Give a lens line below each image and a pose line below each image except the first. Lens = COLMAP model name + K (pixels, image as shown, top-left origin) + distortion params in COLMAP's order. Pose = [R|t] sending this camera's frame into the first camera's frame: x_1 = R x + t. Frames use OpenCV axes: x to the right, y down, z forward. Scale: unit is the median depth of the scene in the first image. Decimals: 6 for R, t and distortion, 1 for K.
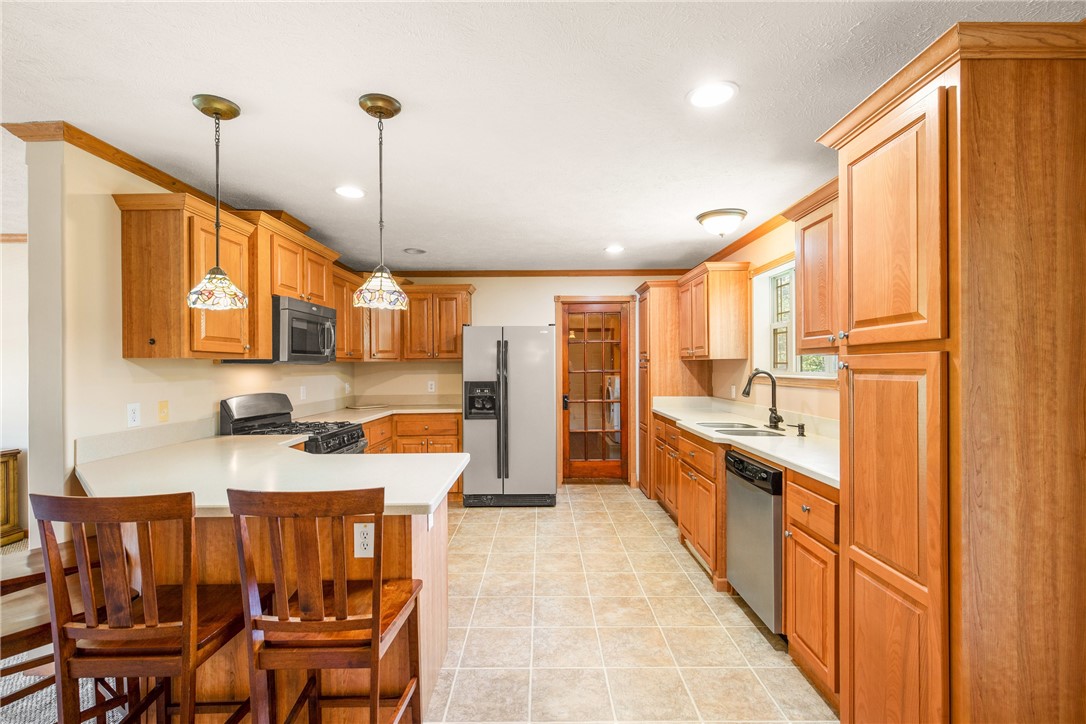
lens RADIAL K [[504.6, 0, 536.2], [0, 504.6, 366.1], [0, 0, 1]] dist [-0.000327, 0.000264]
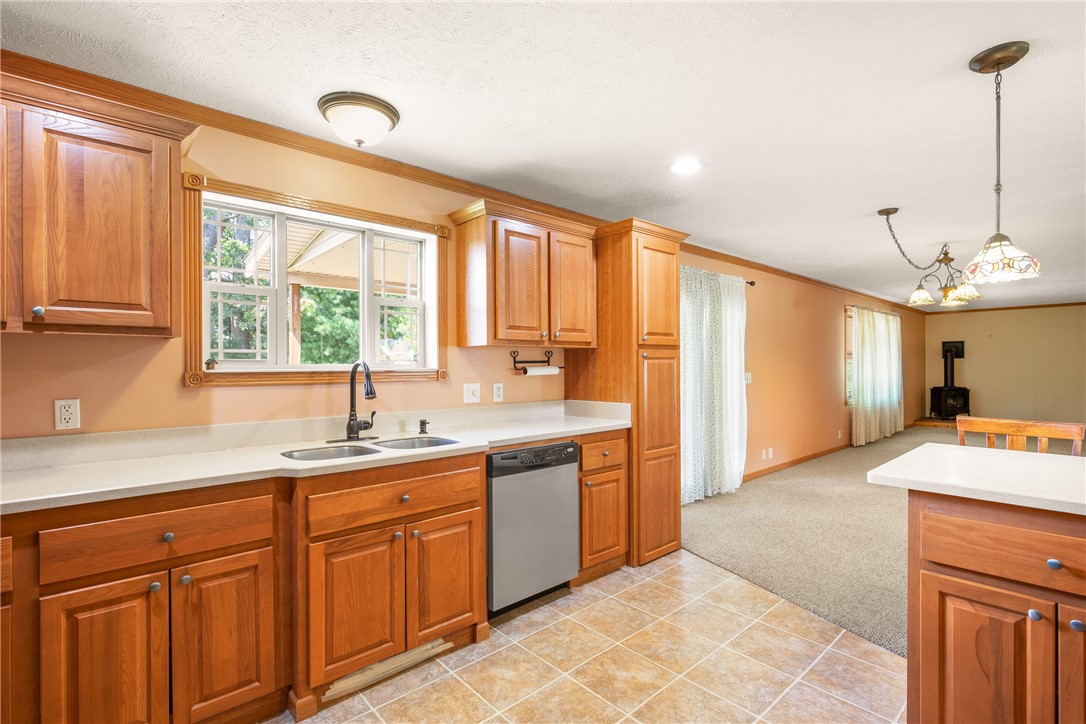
lens RADIAL K [[504.6, 0, 535.3], [0, 504.6, 362.7], [0, 0, 1]] dist [-0.000327, 0.000264]
pose [[-0.667332, 0.007039, 0.744727, -0.293466], [0.007689, 0.999967, -0.002561, 0.016629], [-0.744721, 0.004017, -0.667364, 1.524221]]
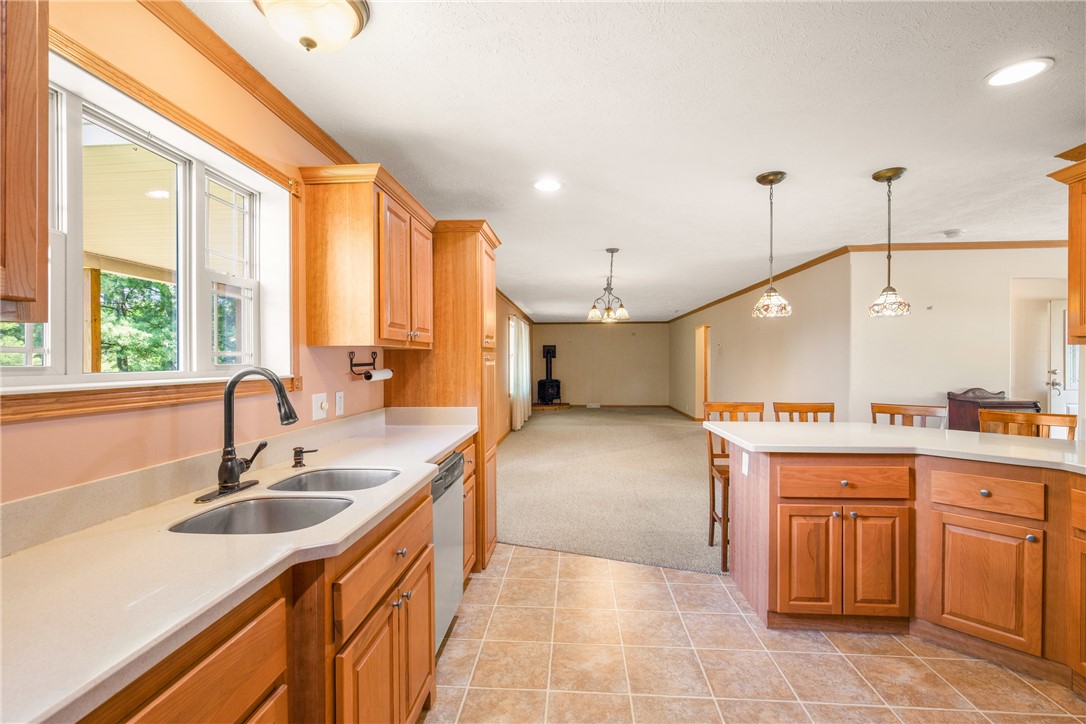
lens RADIAL K [[504.6, 0, 544.4], [0, 504.6, 358.2], [0, 0, 1]] dist [-0.000327, 0.000264]
pose [[-0.998302, 0.001739, 0.058219, 0.113805], [0.001719, 0.999998, -0.000389, 0.002431], [-0.058220, -0.000288, -0.998304, 1.684212]]
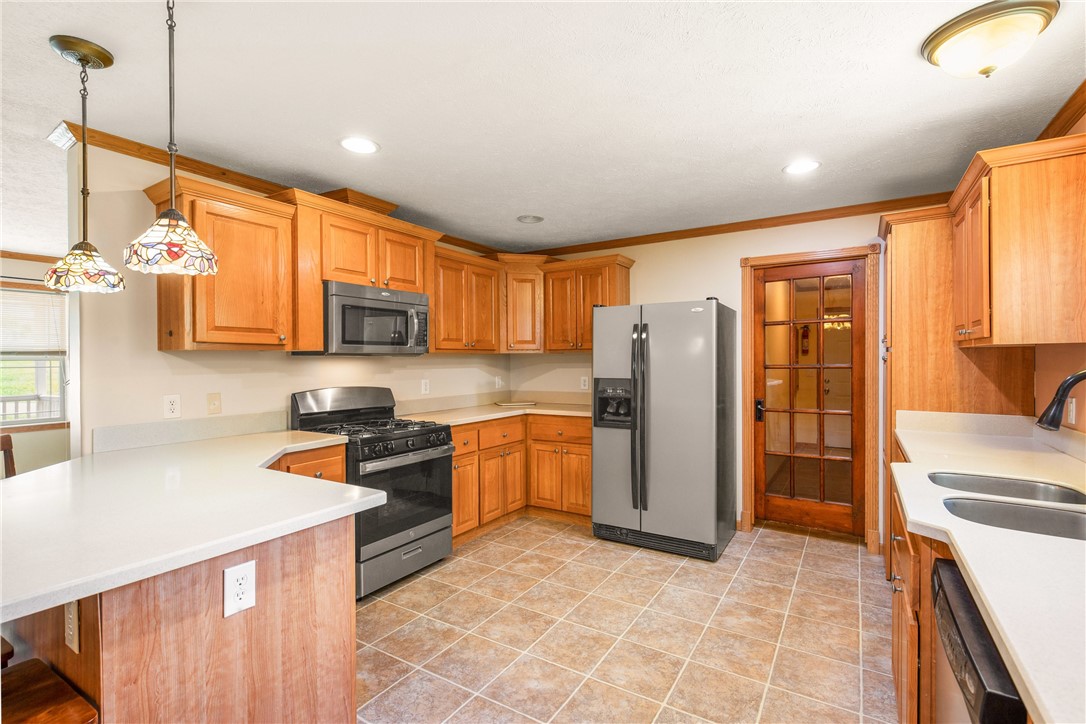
lens RADIAL K [[504.6, 0, 535.8], [0, 504.6, 362.6], [0, 0, 1]] dist [-0.000327, 0.000264]
pose [[0.847129, 0.004134, -0.531372, 0.198370], [-0.000245, 0.999973, 0.007391, 0.000672], [0.531388, -0.006131, 0.847106, 0.291982]]
